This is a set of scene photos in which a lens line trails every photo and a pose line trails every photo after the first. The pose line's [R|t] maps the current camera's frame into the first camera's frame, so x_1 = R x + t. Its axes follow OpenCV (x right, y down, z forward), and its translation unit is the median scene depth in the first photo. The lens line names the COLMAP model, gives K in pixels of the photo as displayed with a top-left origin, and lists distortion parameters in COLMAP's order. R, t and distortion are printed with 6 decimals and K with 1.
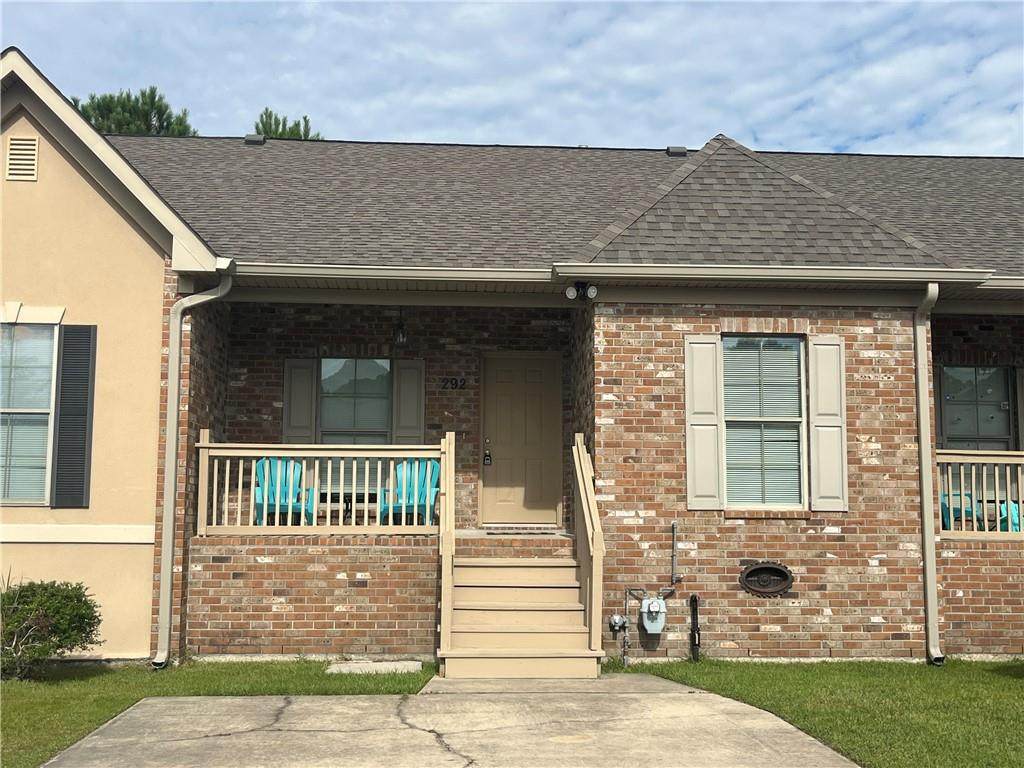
lens RADIAL K [[1165.5, 0, 514.6], [0, 1165.5, 378.7], [0, 0, 1]] dist [0.003920, 0.000000]
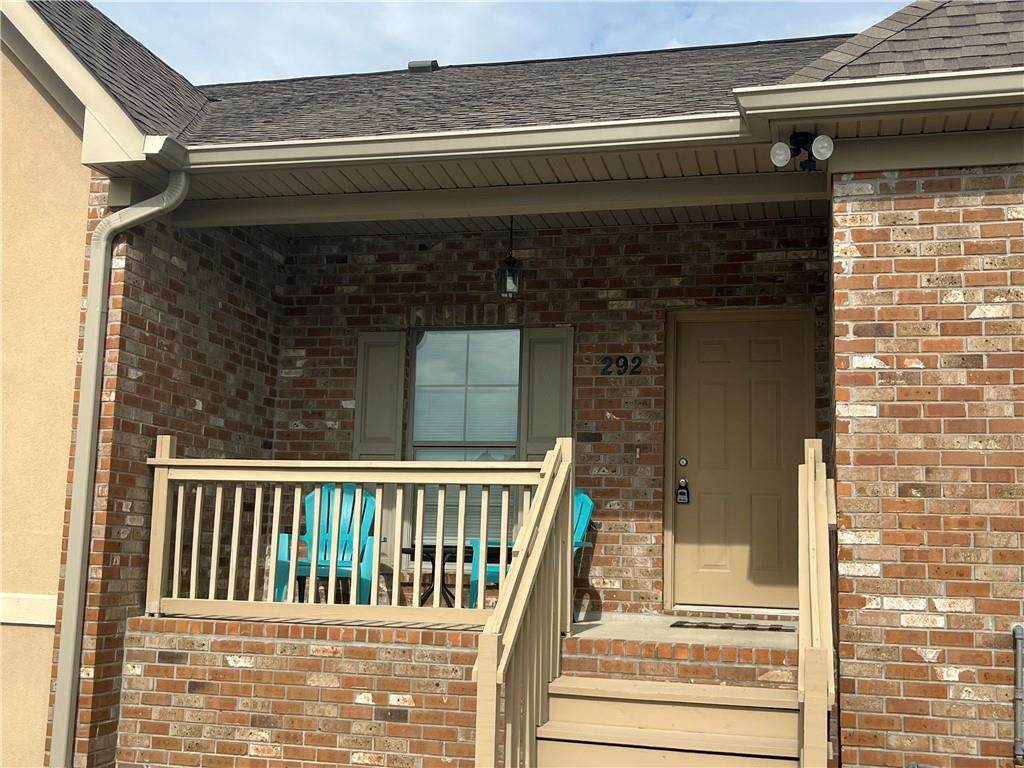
lens RADIAL K [[1165.5, 0, 505.8], [0, 1165.5, 387.3], [0, 0, 1]] dist [0.003920, 0.000000]
pose [[0.948866, -0.021588, -0.314941, 0.091179], [0.010413, 0.999256, -0.037123, 0.042918], [0.315508, 0.031945, 0.948385, 0.488280]]
